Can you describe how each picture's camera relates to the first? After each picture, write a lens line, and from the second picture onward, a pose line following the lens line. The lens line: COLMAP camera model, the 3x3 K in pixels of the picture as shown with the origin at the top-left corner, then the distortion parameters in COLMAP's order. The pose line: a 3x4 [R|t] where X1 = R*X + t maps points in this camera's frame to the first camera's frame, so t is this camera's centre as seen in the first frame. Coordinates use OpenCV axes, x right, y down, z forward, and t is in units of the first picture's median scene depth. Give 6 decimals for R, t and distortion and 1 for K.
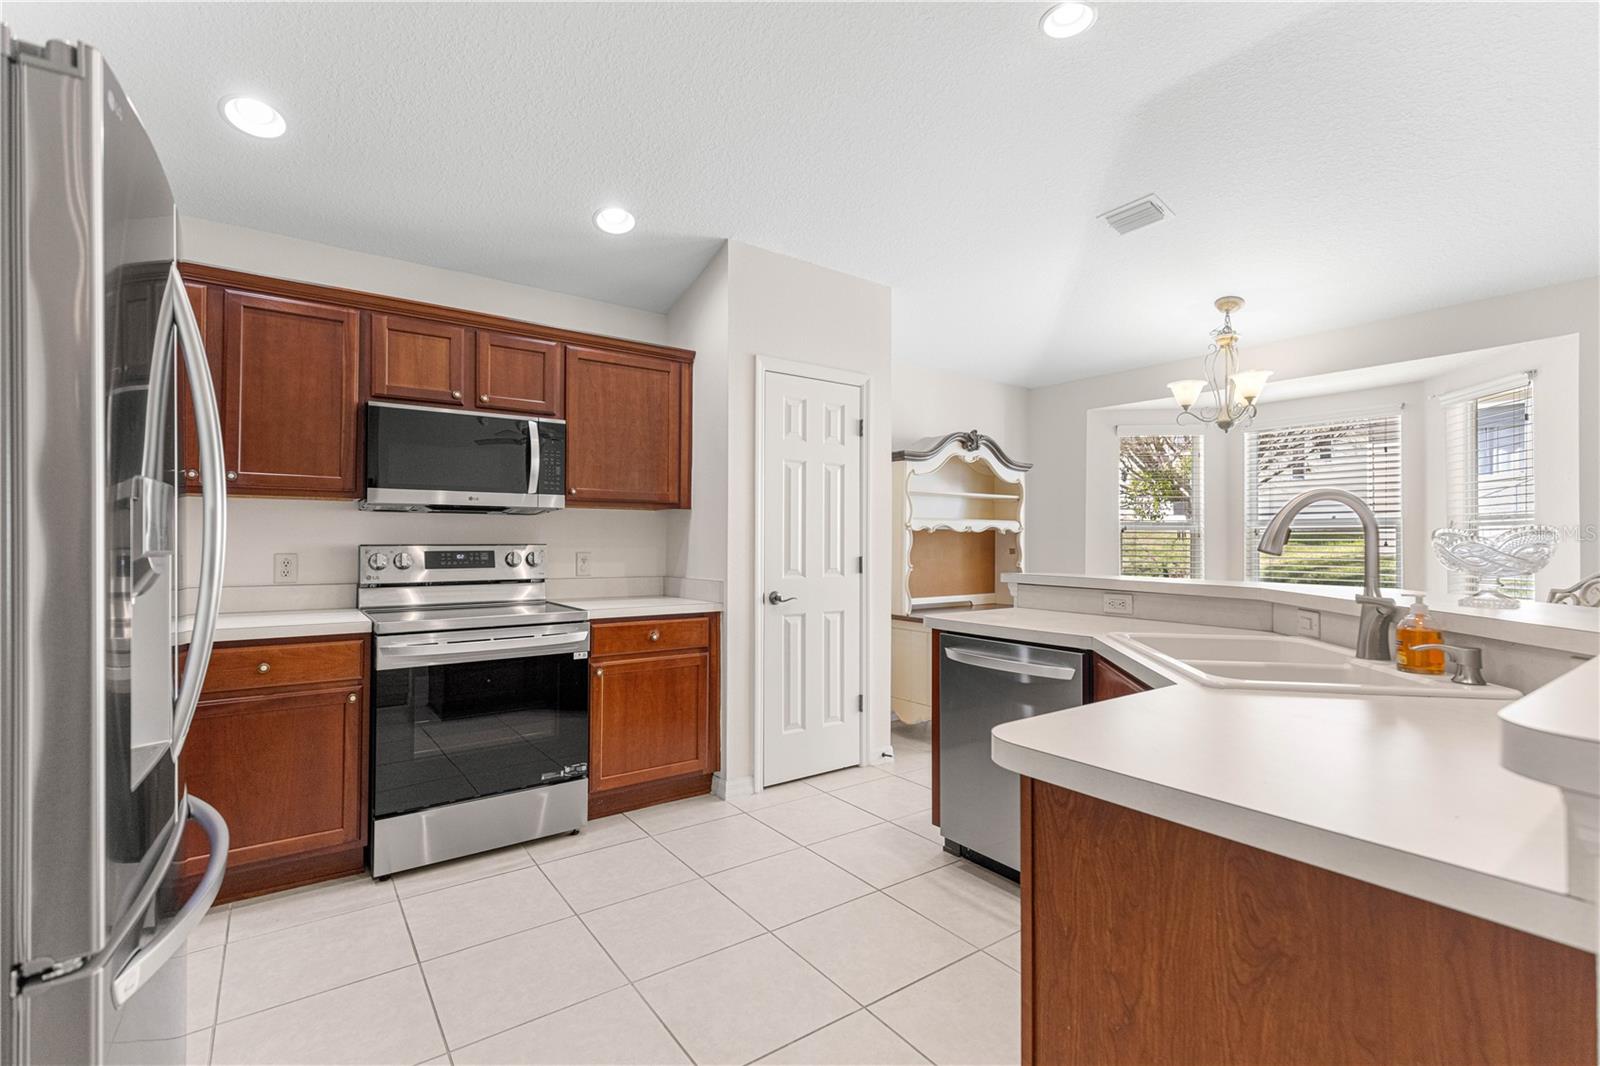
lens RADIAL K [[718.6, 0, 806.0], [0, 718.6, 531.1], [0, 0, 1]] dist [0.006729, 0.000391]
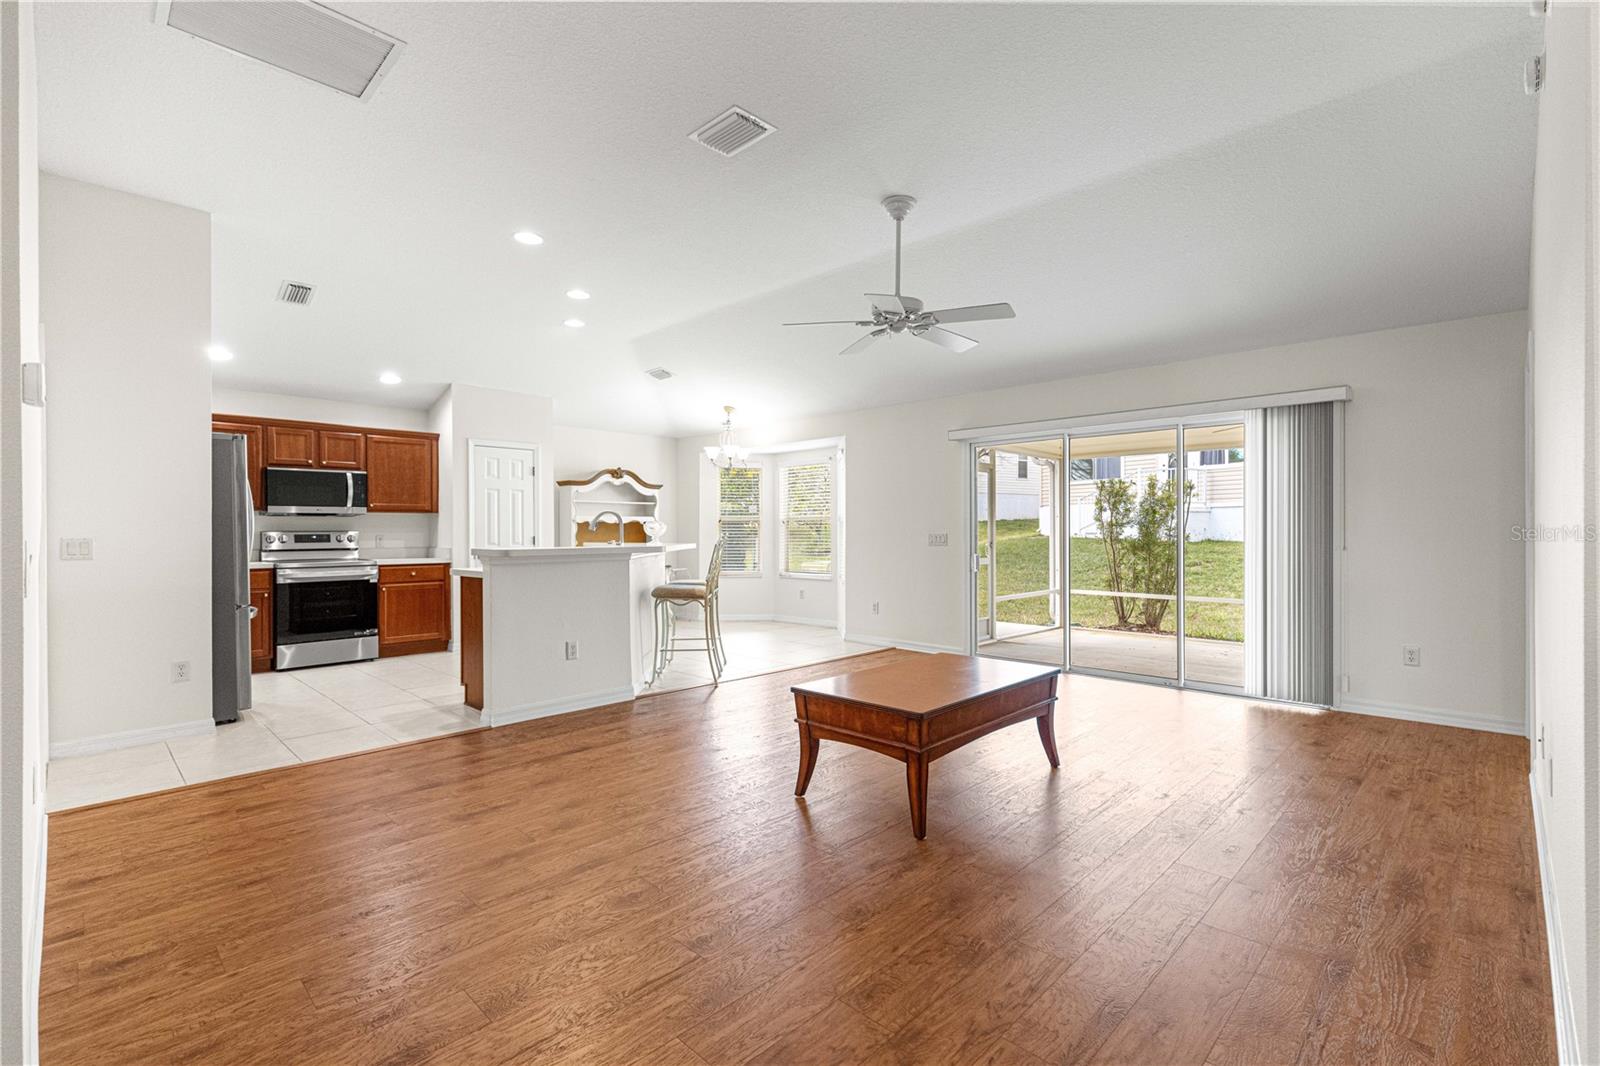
lens RADIAL K [[712.9, 0, 803.3], [0, 712.9, 533.6], [0, 0, 1]] dist [0.003202, 0.000150]
pose [[0.984169, -0.009002, 0.177007, 0.492214], [0.006233, 0.999849, 0.016191, 0.000797], [-0.177126, -0.014831, 0.984077, -1.144300]]
